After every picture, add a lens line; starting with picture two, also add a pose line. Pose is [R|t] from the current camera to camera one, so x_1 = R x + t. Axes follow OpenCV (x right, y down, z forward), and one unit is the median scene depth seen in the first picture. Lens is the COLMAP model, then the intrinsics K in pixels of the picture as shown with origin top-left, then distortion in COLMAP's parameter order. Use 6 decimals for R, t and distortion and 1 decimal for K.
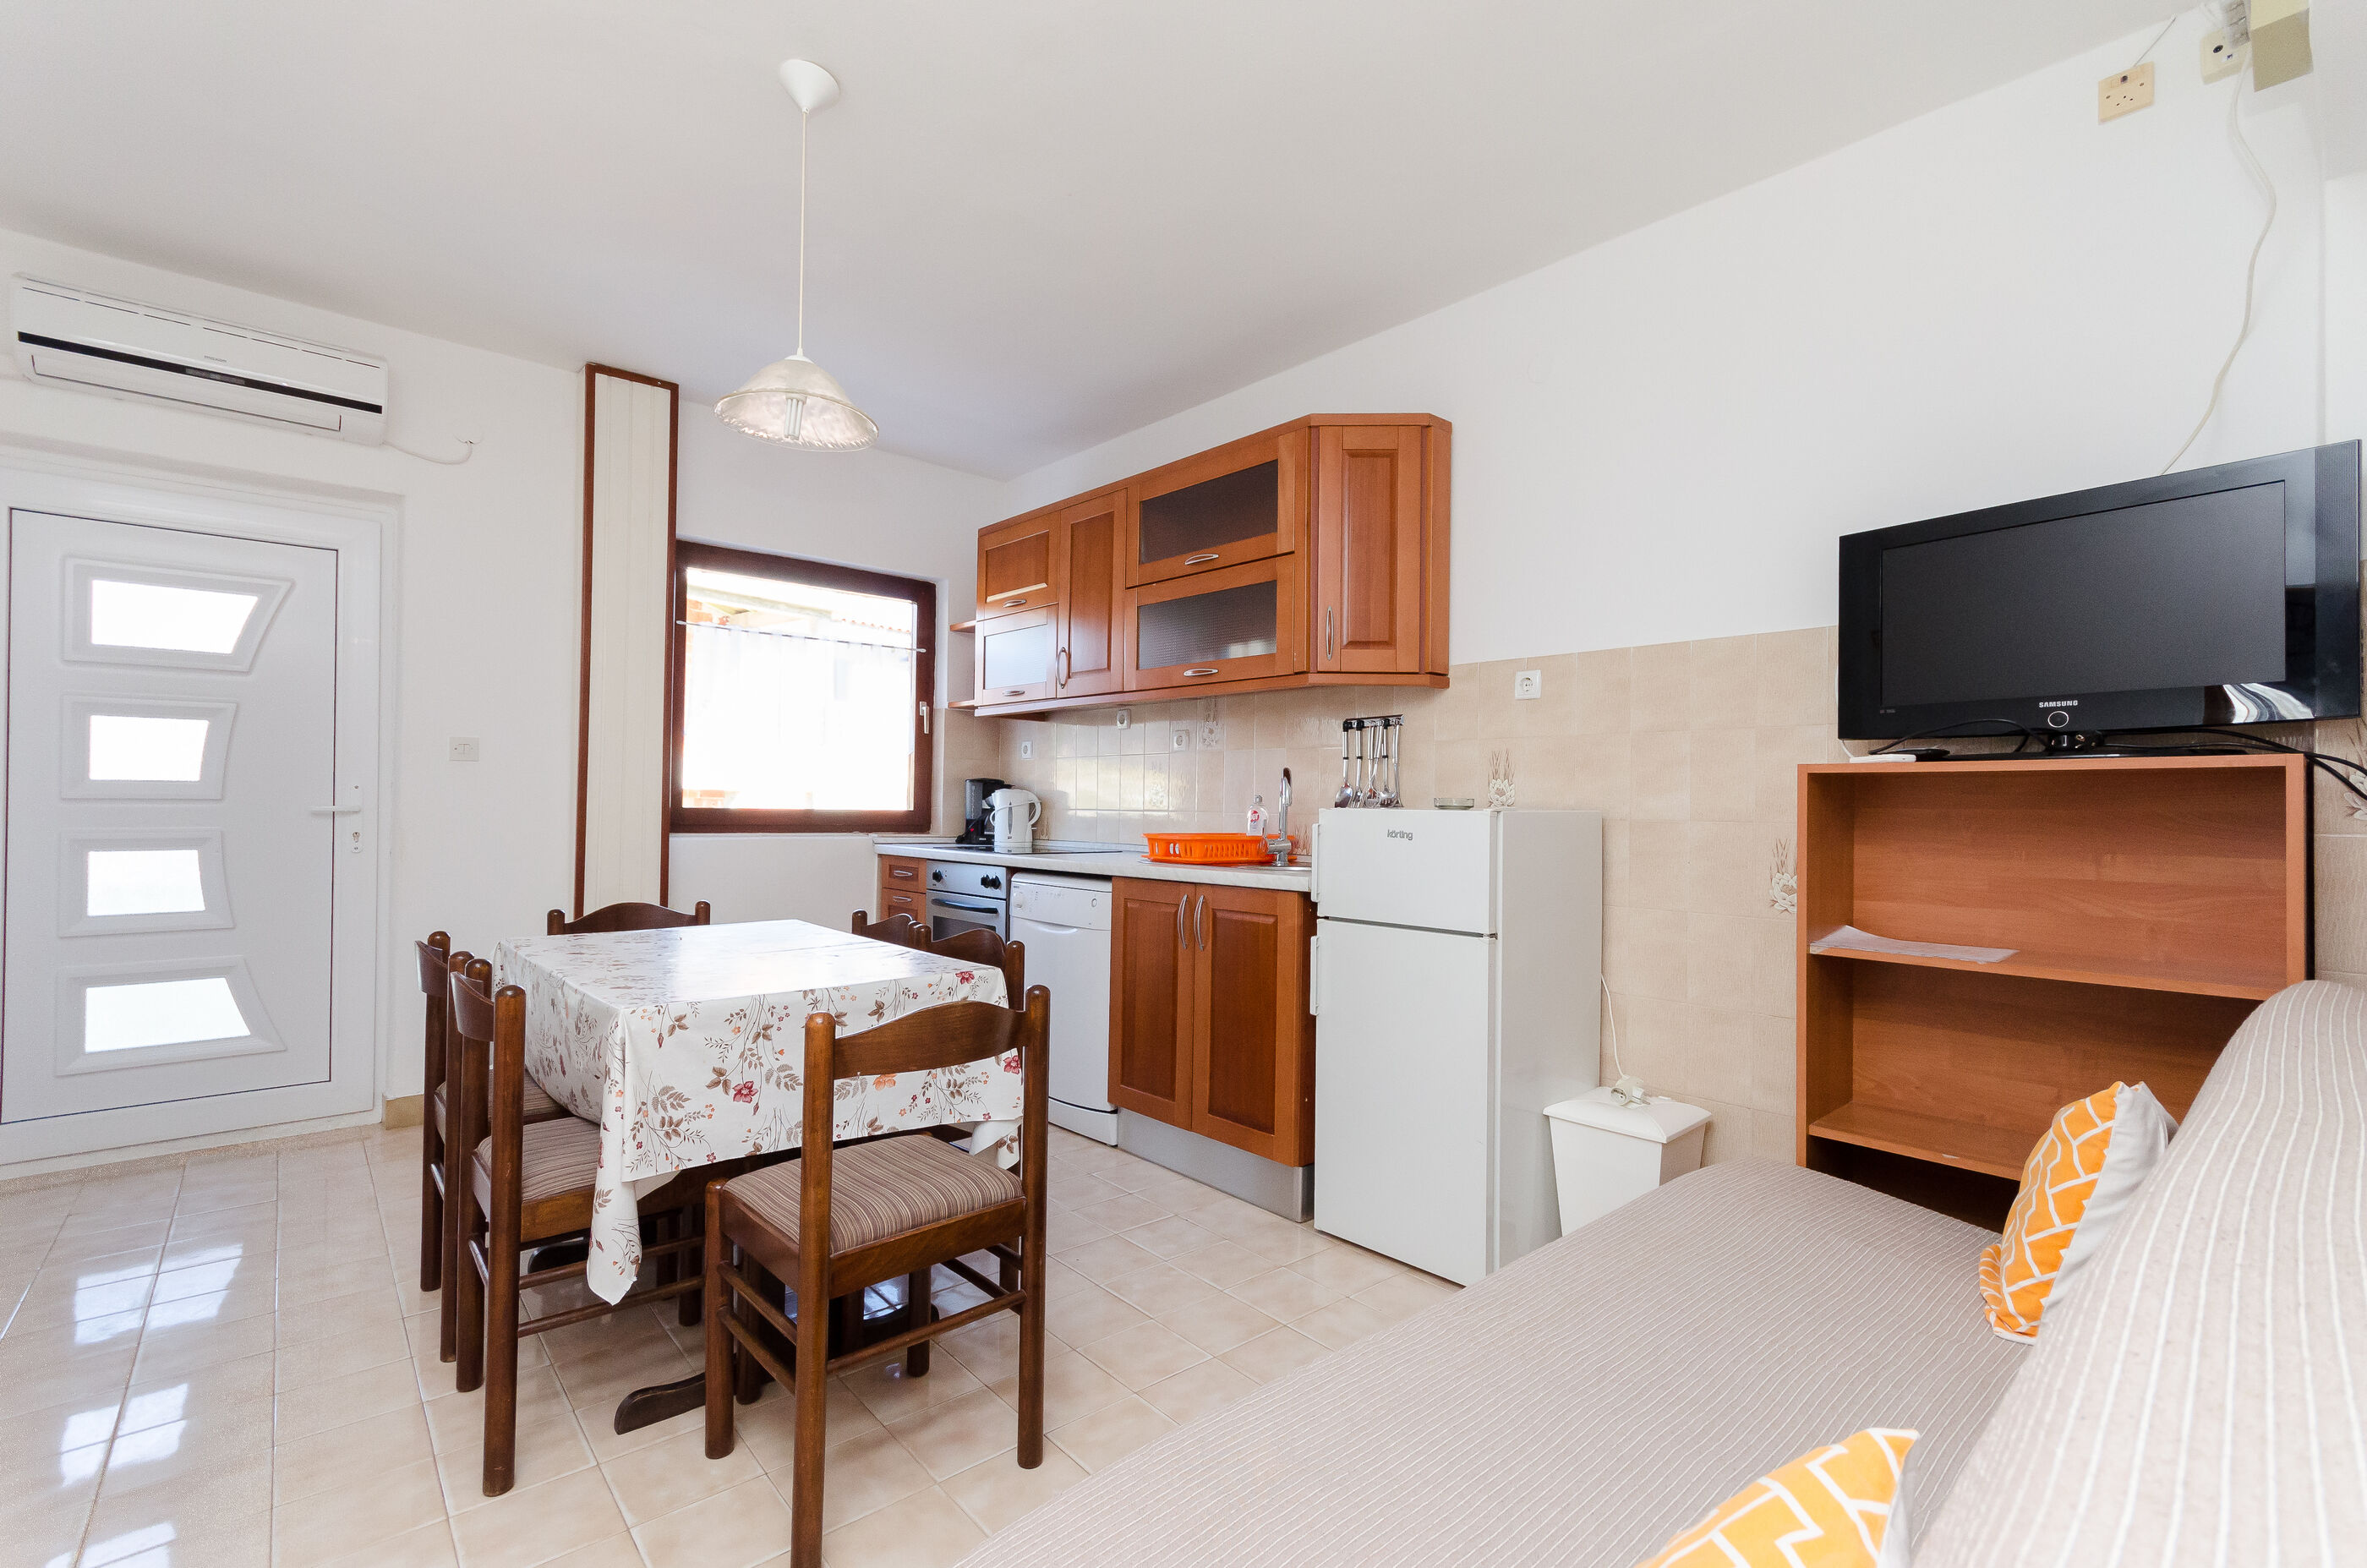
lens RADIAL K [[1110.5, 0, 1196.5], [0, 1110.5, 782.7], [0, 0, 1]] dist [-0.001767, 0.002022]
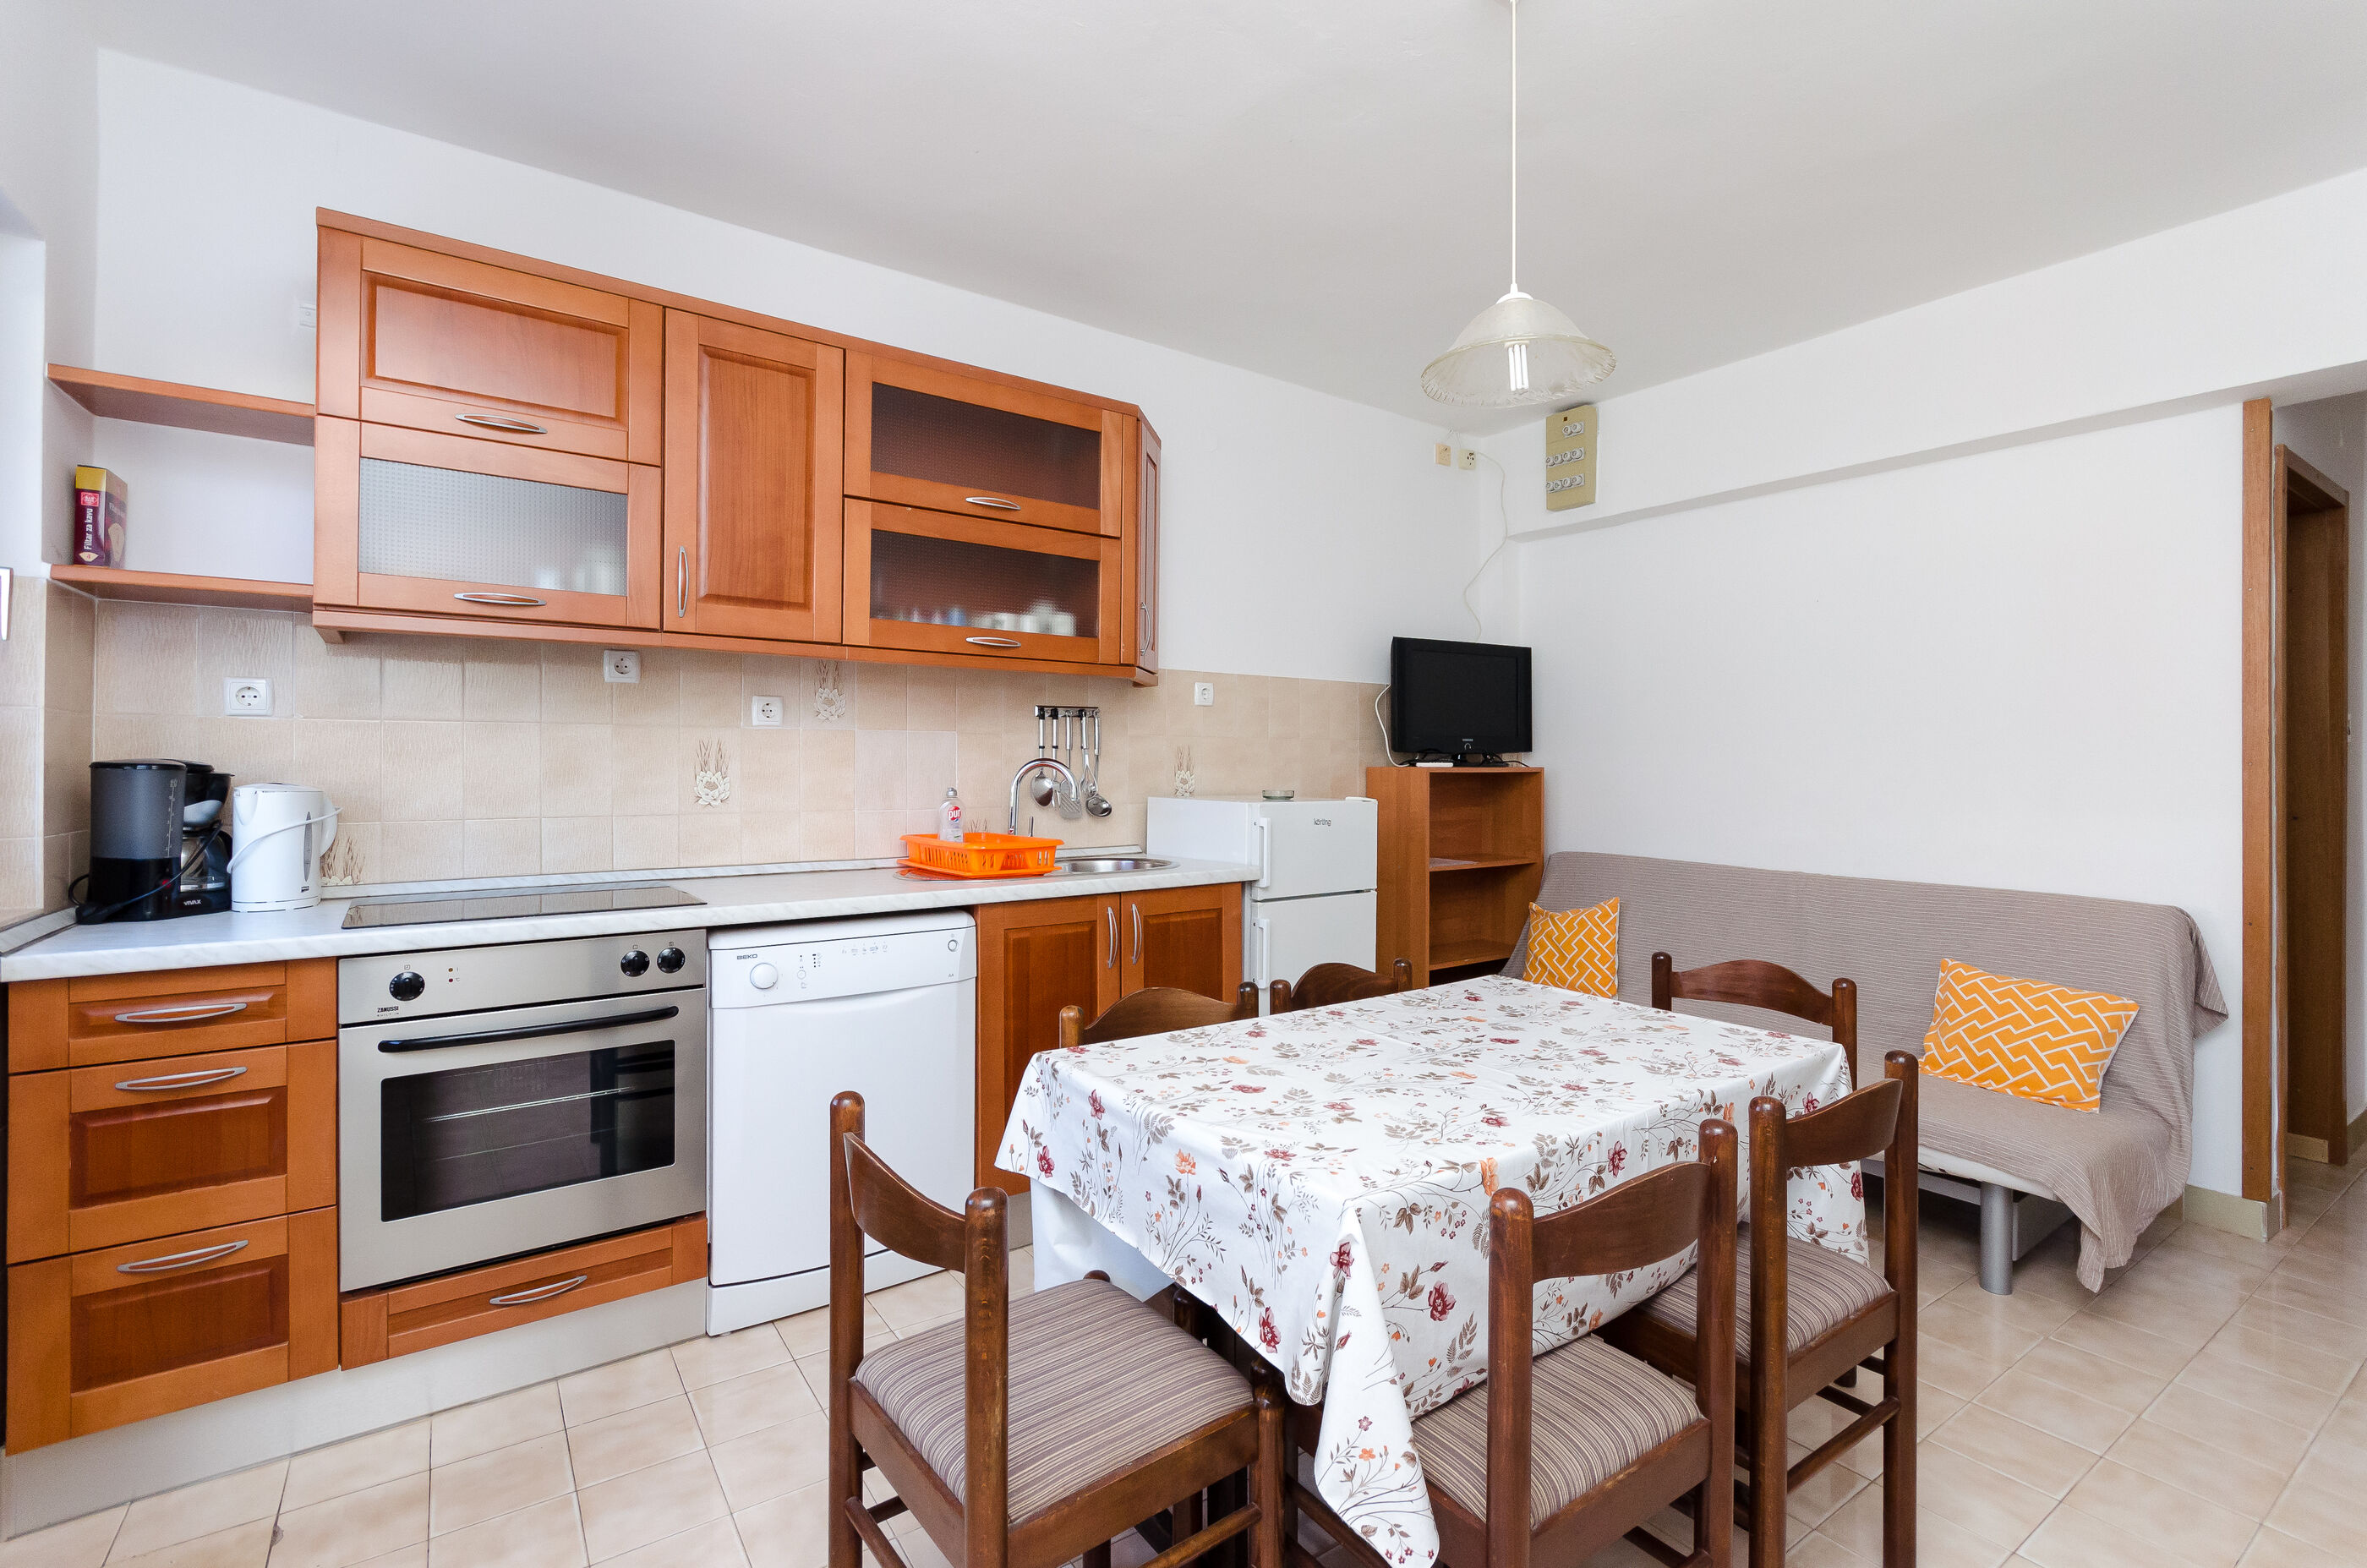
lens RADIAL K [[1110.5, 0, 1221.2], [0, 1110.5, 753.8], [0, 0, 1]] dist [-0.001767, 0.002022]
pose [[0.044113, -0.004062, 0.999018, -0.855133], [-0.027863, 0.999598, 0.005295, -0.027152], [-0.998638, -0.028069, 0.043982, 0.841290]]
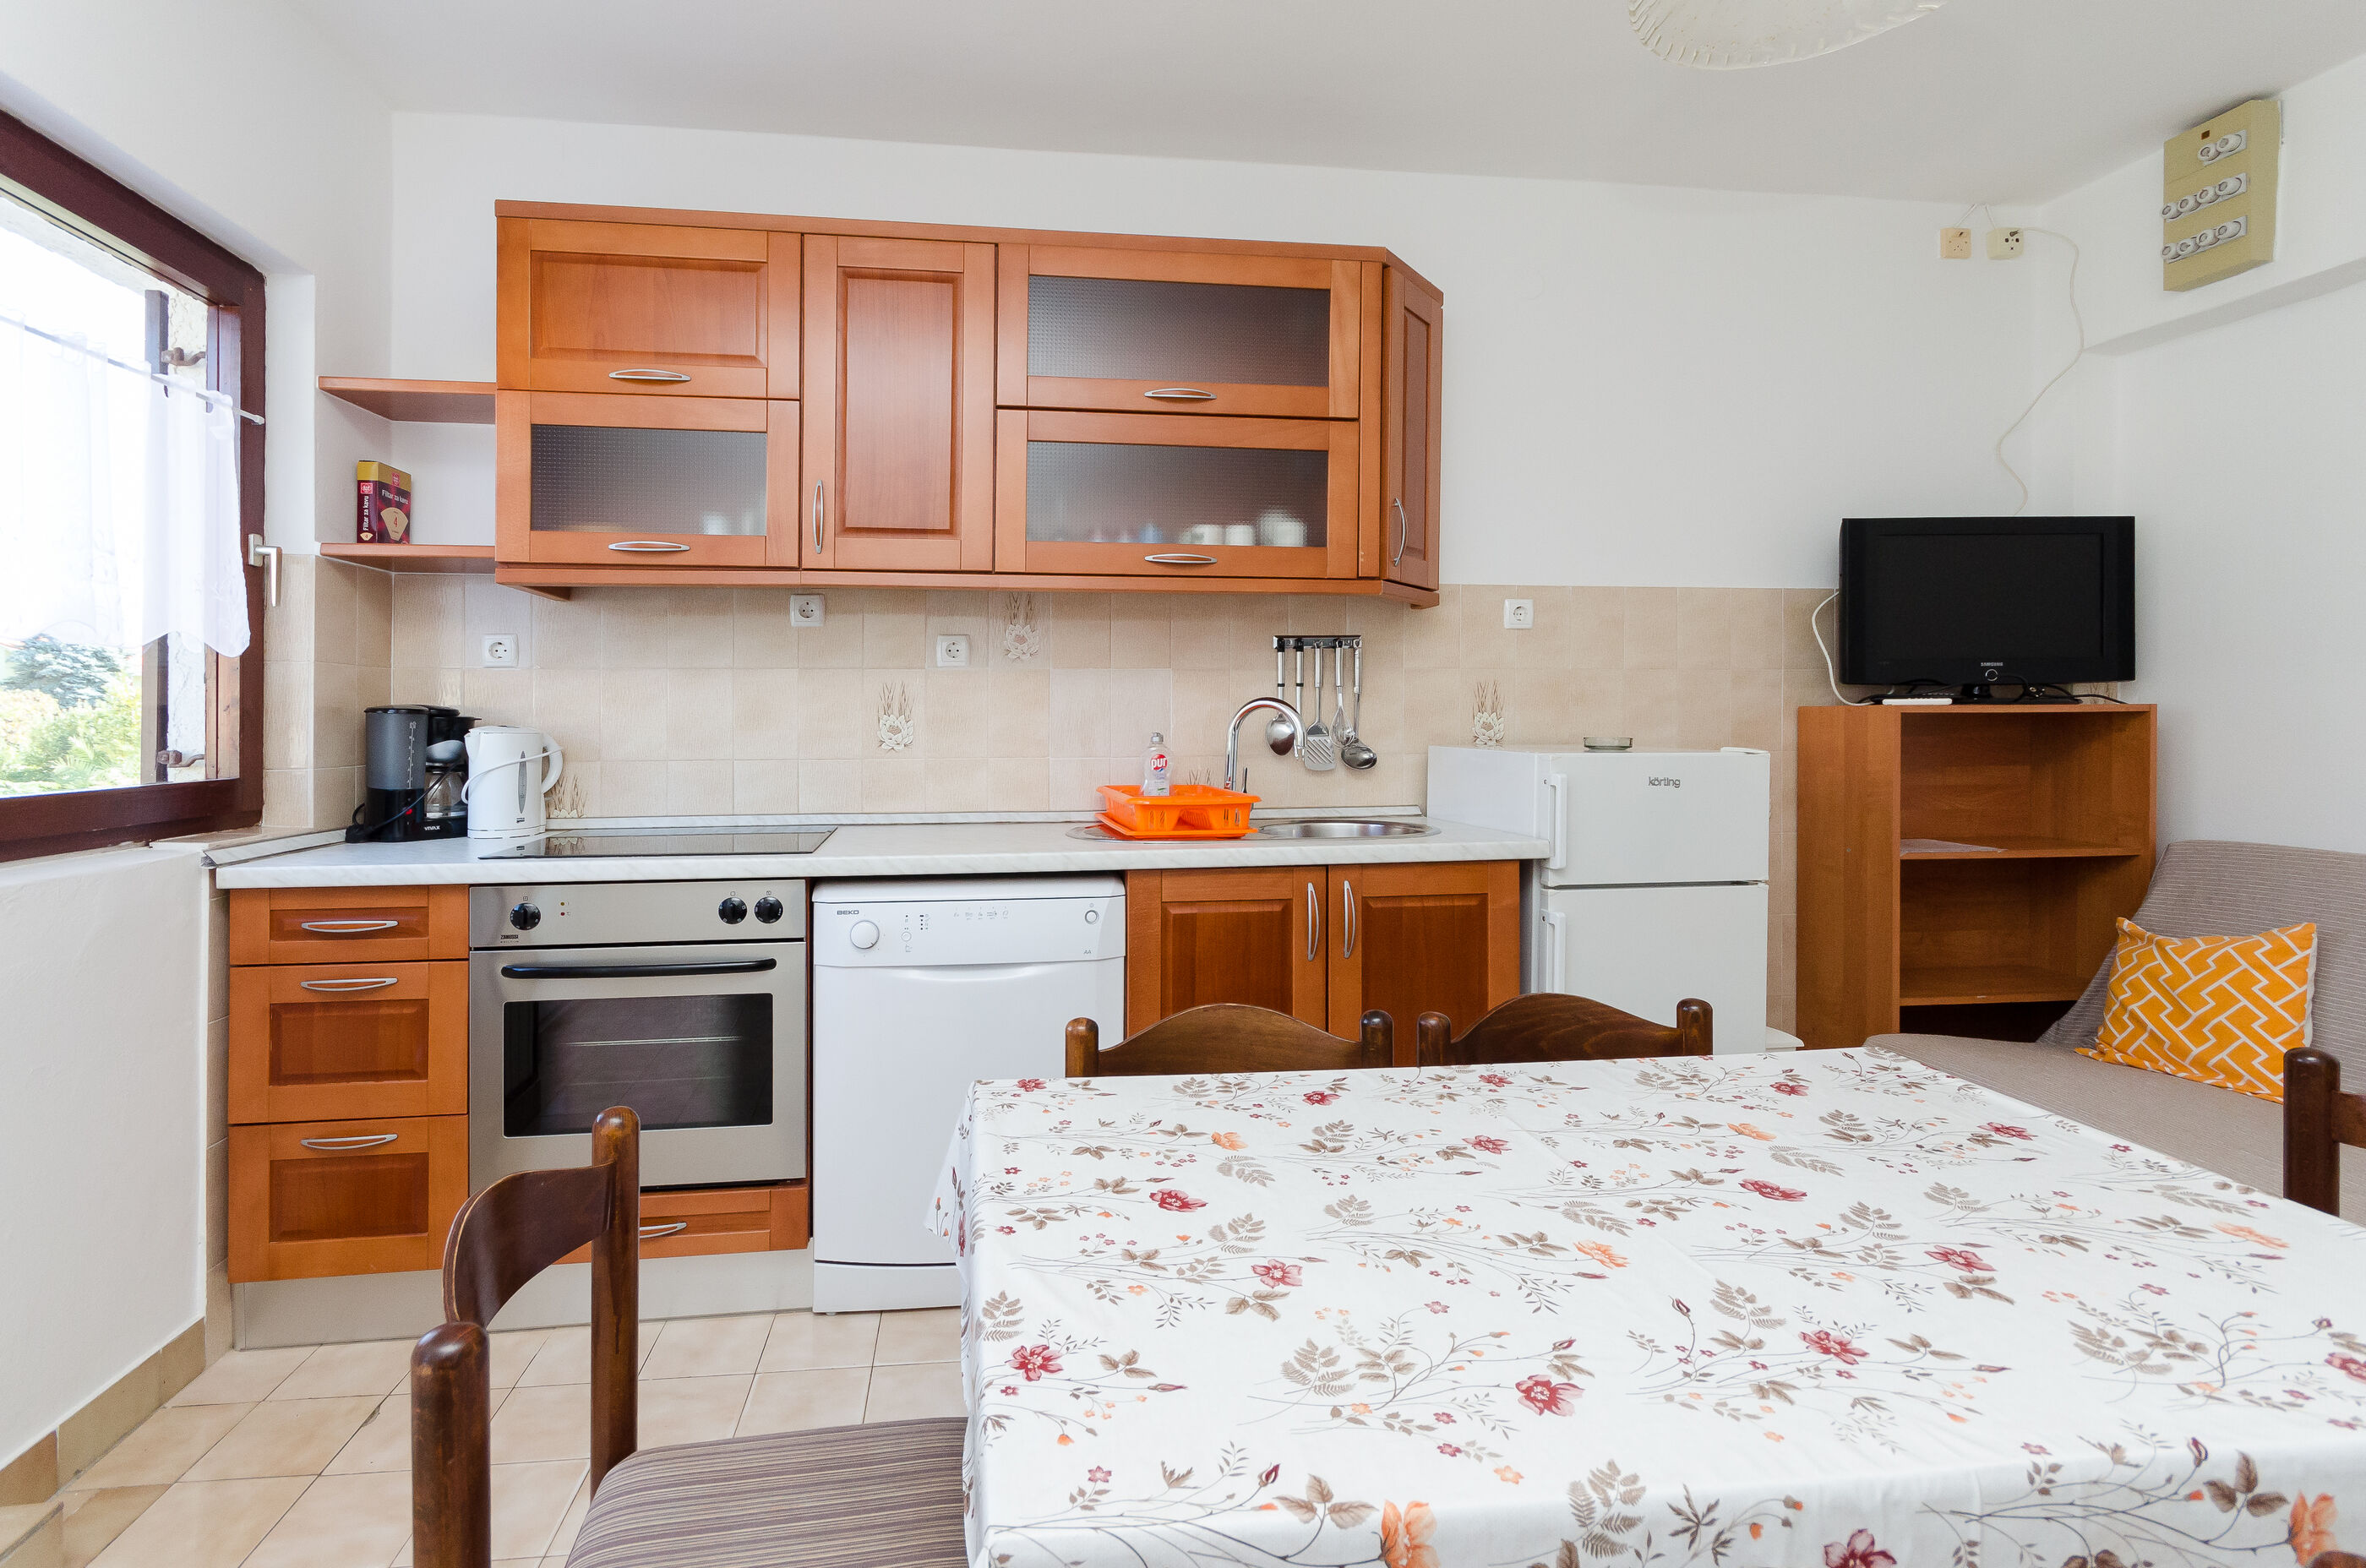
lens RADIAL K [[1109.9, 0, 1072.9], [0, 1109.9, 714.9], [0, 0, 1]] dist [-0.001767, 0.002022]
pose [[0.564217, -0.012611, 0.825530, -0.635734], [-0.007250, 0.999769, 0.020227, -0.016368], [-0.825594, -0.017398, 0.563996, 0.704314]]
